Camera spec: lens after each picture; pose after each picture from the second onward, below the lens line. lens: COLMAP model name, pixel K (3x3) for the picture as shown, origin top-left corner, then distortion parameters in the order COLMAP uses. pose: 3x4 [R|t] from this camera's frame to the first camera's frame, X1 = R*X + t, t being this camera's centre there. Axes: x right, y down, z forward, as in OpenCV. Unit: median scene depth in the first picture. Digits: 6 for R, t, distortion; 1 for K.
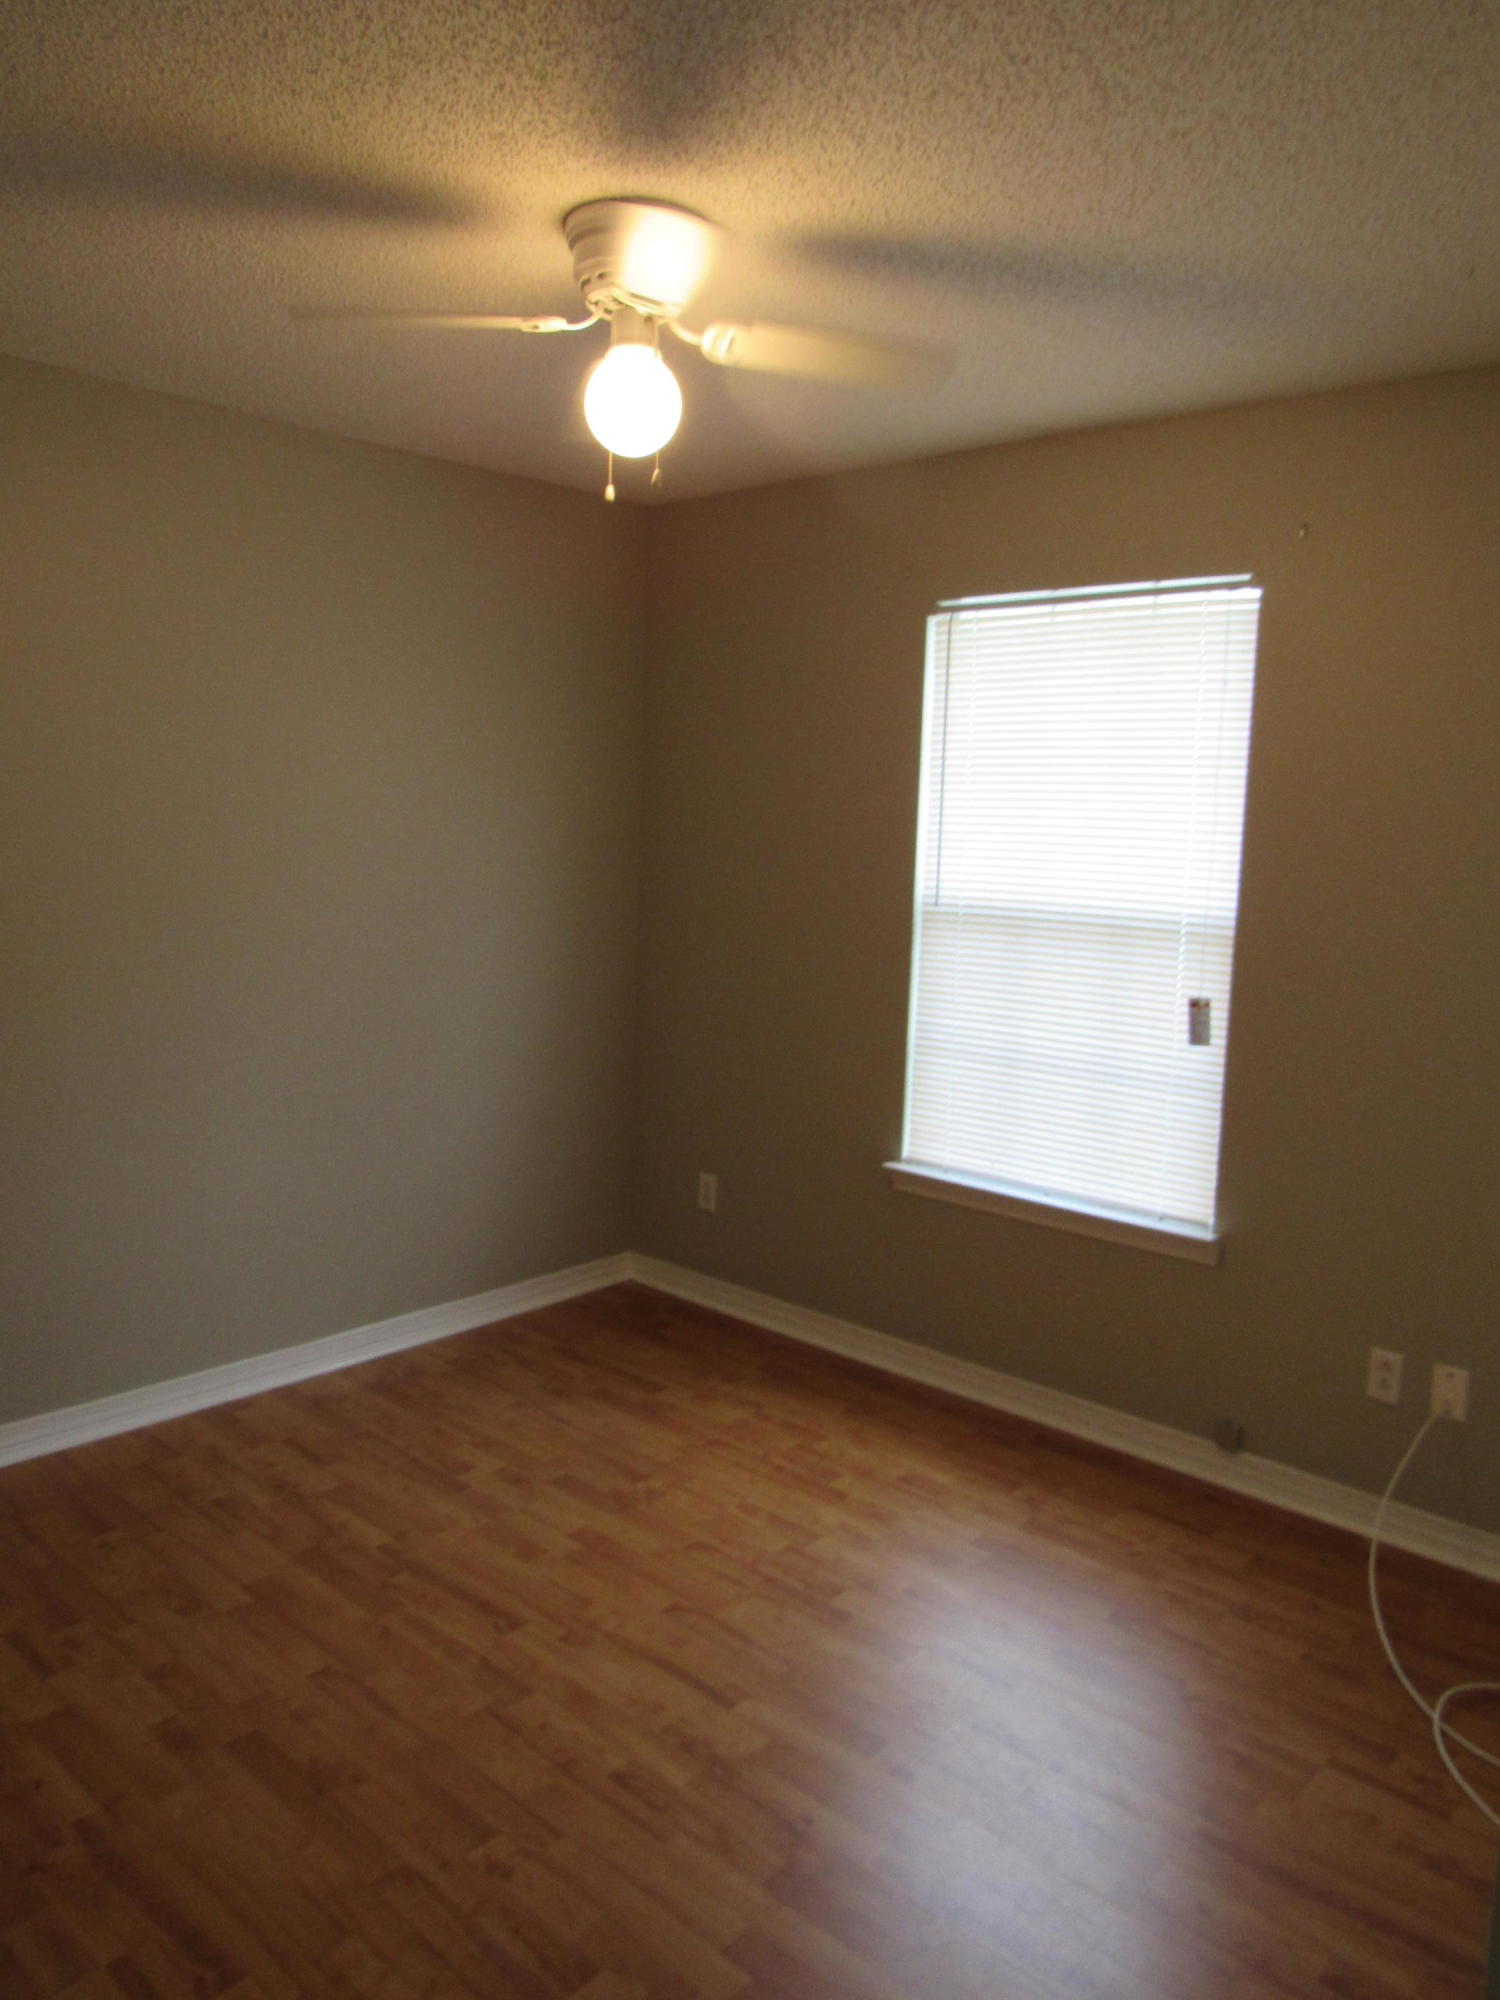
lens RADIAL K [[1432.3, 0, 750.5], [0, 1432.3, 1017.5], [0, 0, 1]] dist [-0.025185, 0.003492]
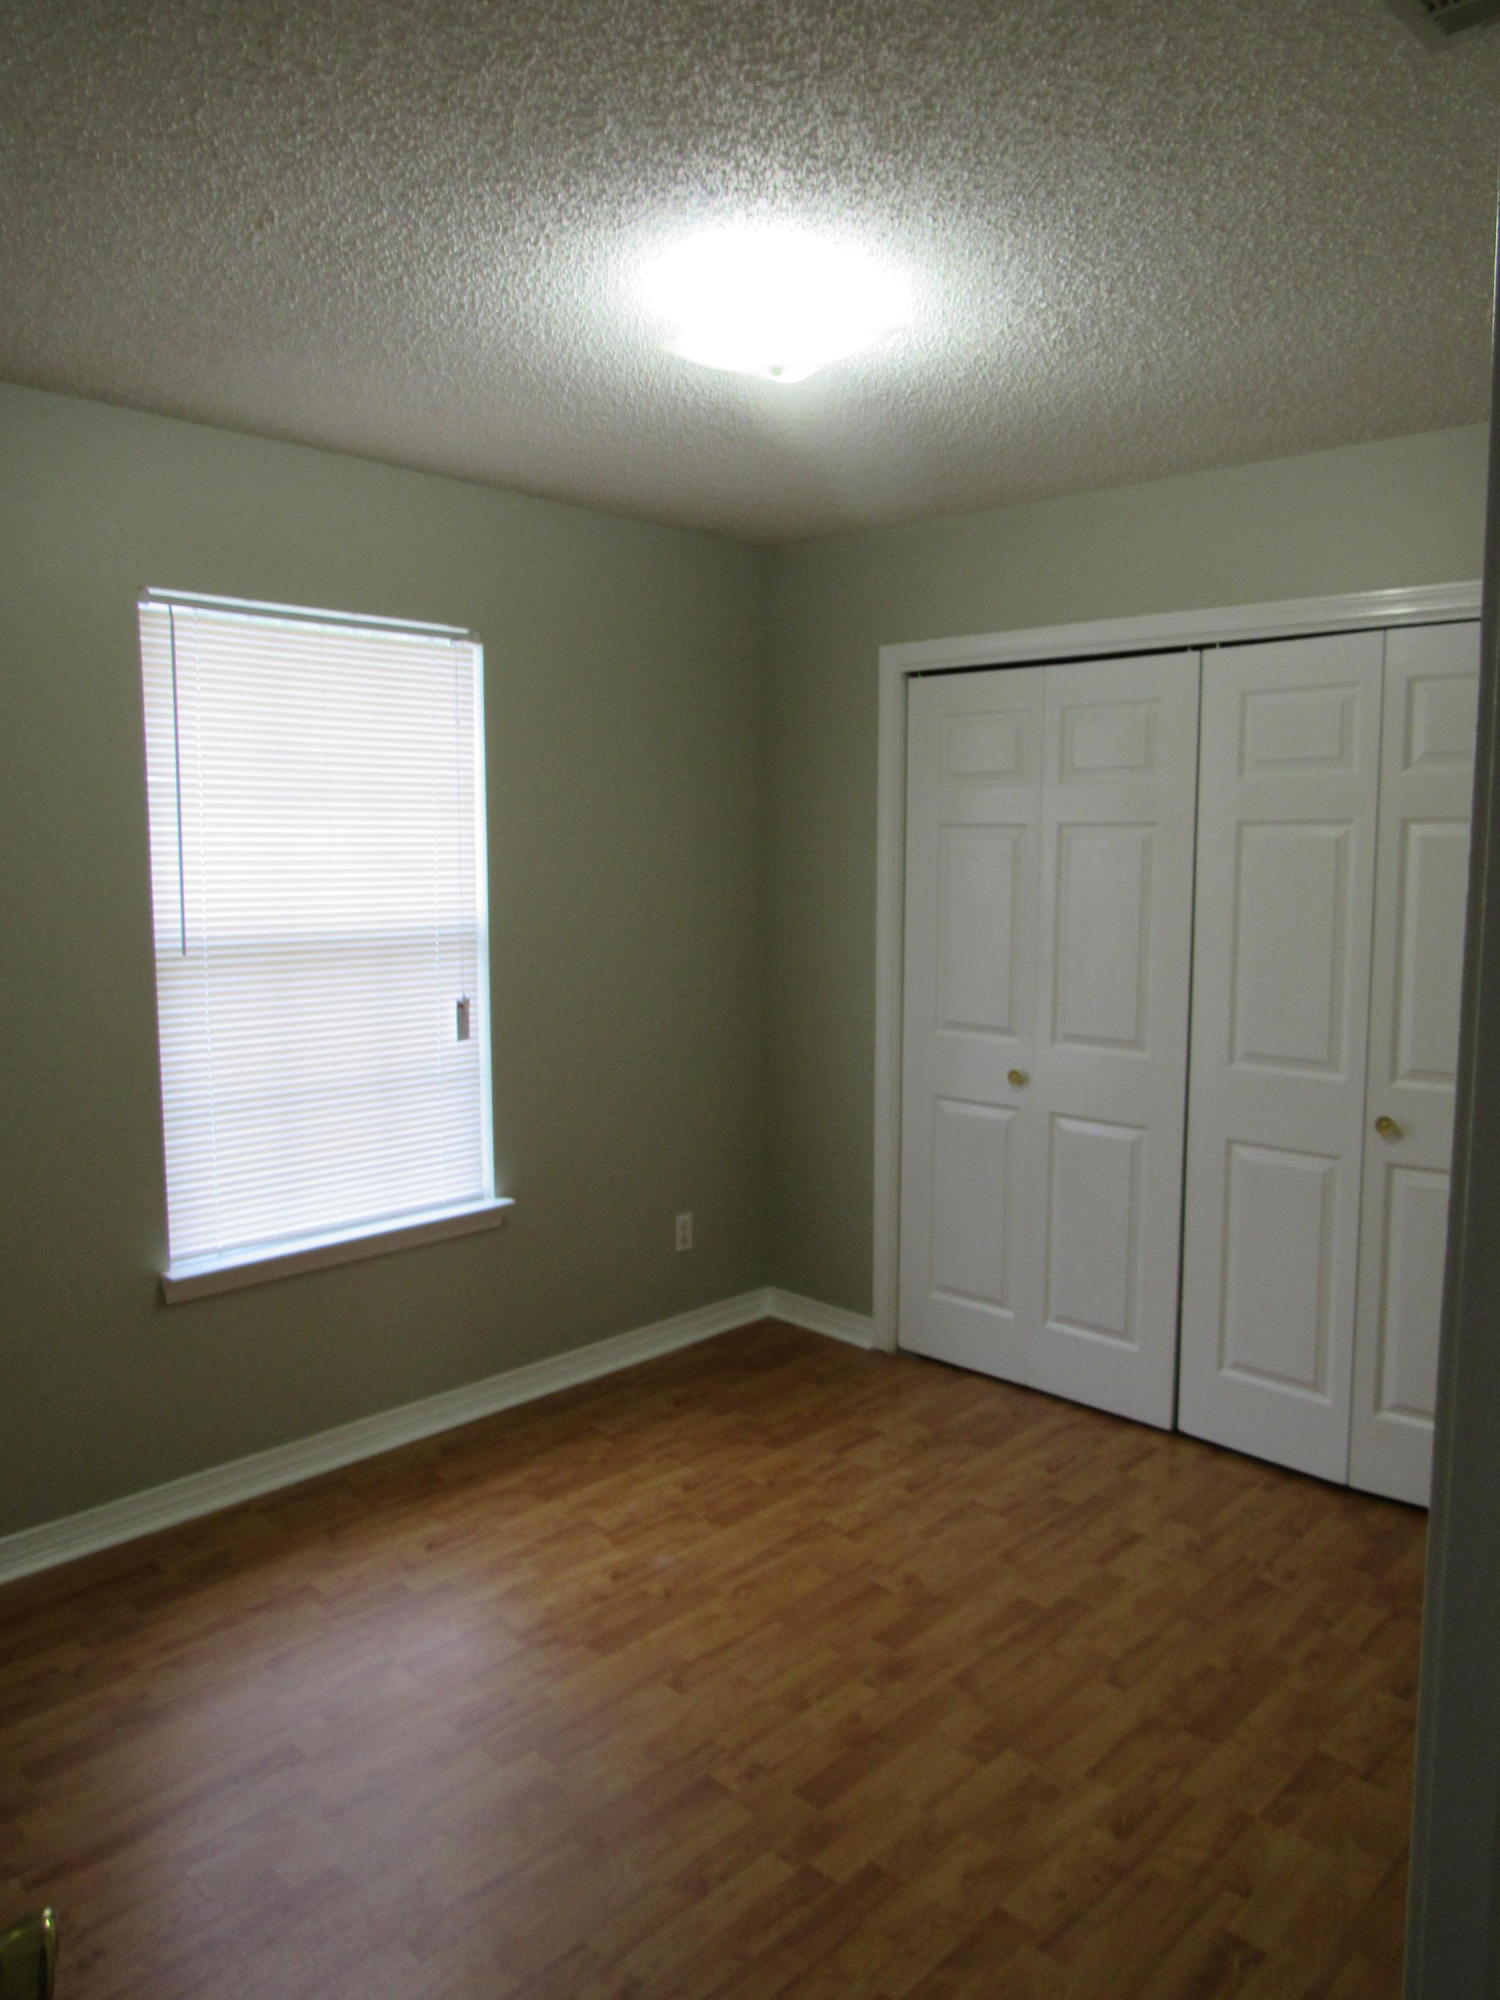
lens RADIAL K [[1432.3, 0, 750.5], [0, 1432.3, 1017.5], [0, 0, 1]] dist [-0.025185, 0.003492]
pose [[0.020222, -0.134643, 0.990688, -0.803970], [0.134365, 0.982267, 0.130756, -0.116854], [-0.990726, 0.130469, 0.037954, 0.737641]]
